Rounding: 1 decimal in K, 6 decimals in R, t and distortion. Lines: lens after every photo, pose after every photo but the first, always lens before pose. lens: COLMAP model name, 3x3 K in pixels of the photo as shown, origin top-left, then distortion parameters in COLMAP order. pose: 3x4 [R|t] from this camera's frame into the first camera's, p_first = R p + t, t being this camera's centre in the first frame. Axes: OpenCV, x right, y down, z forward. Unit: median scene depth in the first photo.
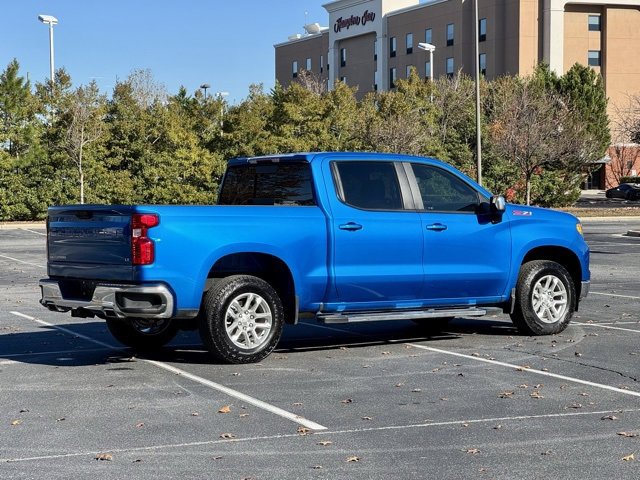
lens RADIAL K [[1415.9, 0, 316.4], [0, 1415.9, 240.9], [0, 0, 1]] dist [0.139132, 0.000000]
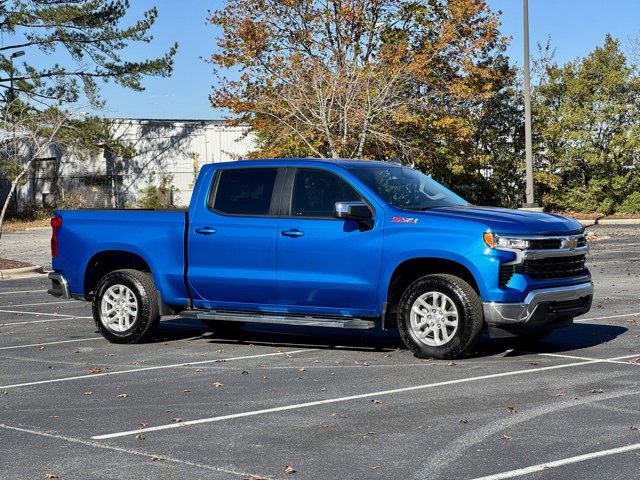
lens RADIAL K [[1415.9, 0, 319.6], [0, 1415.9, 239.8], [0, 0, 1]] dist [0.139132, 0.000000]
pose [[0.350592, 0.037076, -0.935794, 1.090087], [-0.010086, 0.999308, 0.035813, -0.043723], [0.936474, -0.003117, 0.350723, 0.720103]]
